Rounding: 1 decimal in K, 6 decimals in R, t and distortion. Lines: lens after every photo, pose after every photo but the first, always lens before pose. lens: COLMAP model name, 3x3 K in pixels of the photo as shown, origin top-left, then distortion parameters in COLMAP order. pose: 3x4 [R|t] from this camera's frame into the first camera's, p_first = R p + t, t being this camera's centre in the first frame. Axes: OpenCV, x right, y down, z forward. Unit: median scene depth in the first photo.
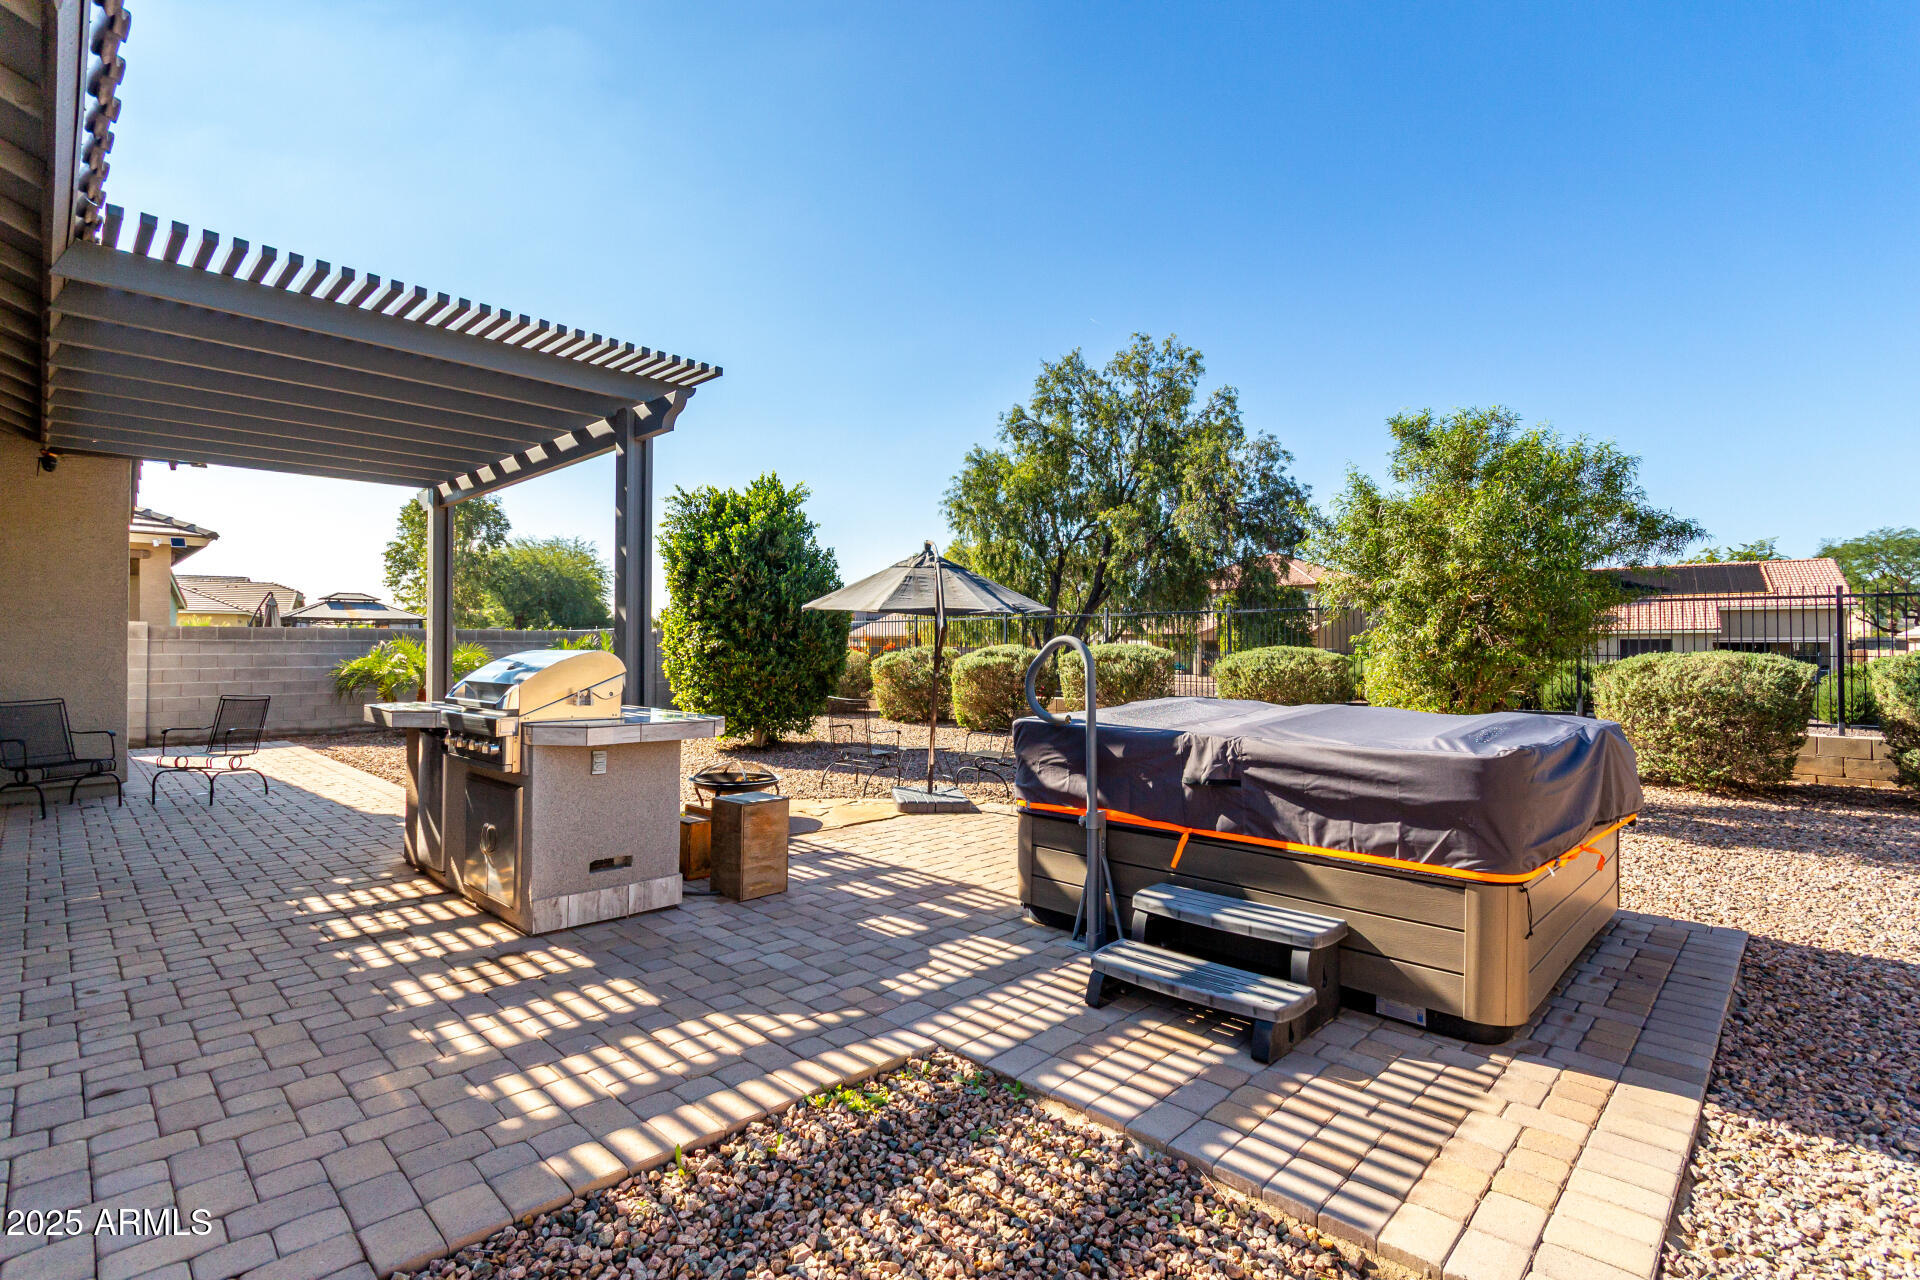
lens RADIAL K [[892.6, 0, 960.0], [0, 892.6, 640.0], [0, 0, 1]] dist [-0.000272, -0.000517]
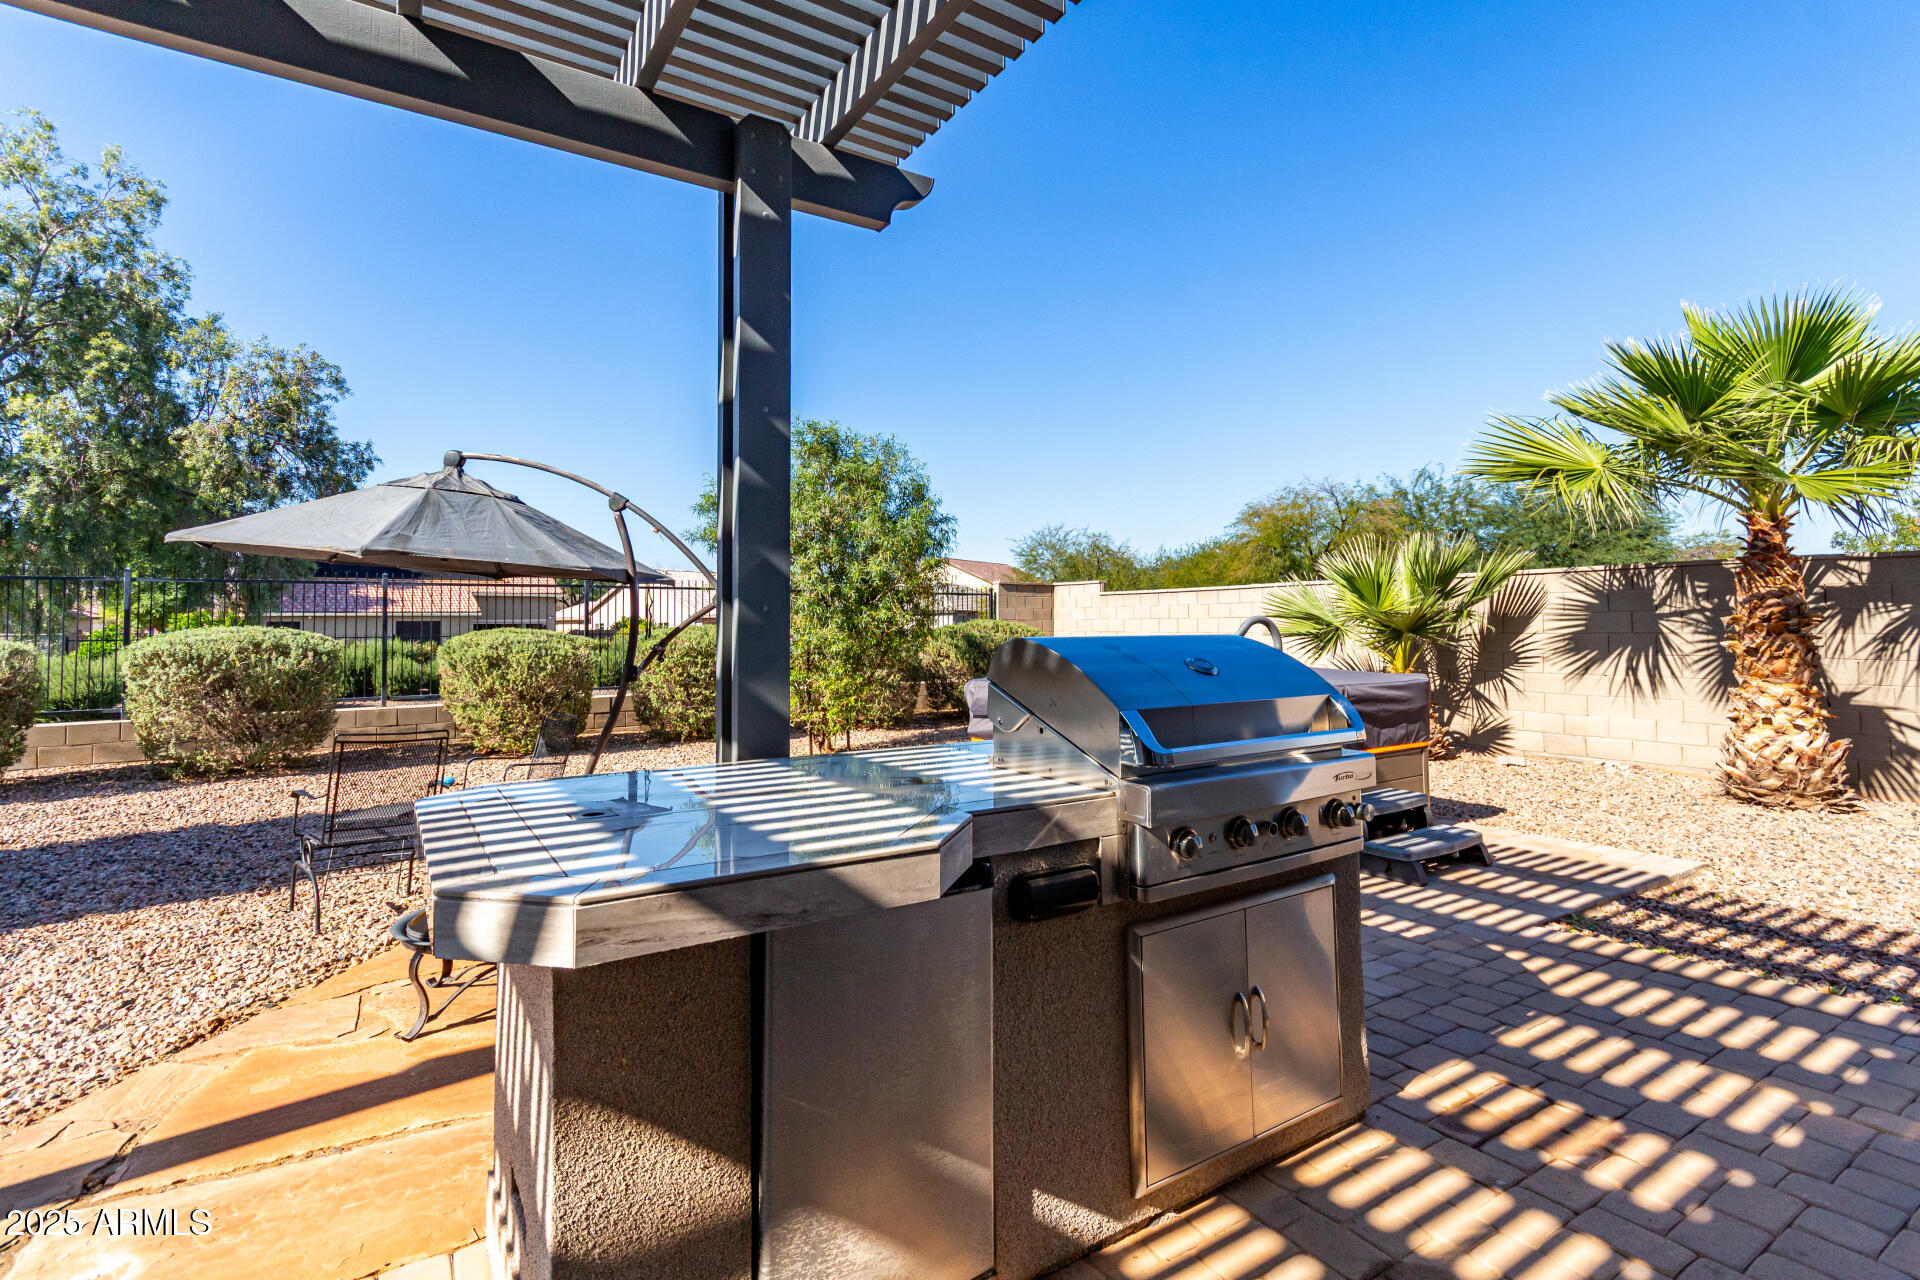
lens RADIAL K [[936.8, 0, 960.0], [0, 936.8, 640.0], [0, 0, 1]] dist [0.000224, -0.000024]
pose [[0.210794, -0.014549, 0.977422, -0.528165], [-0.003200, 0.999874, 0.015573, 0.007489], [-0.977525, -0.006411, 0.210721, 0.532220]]
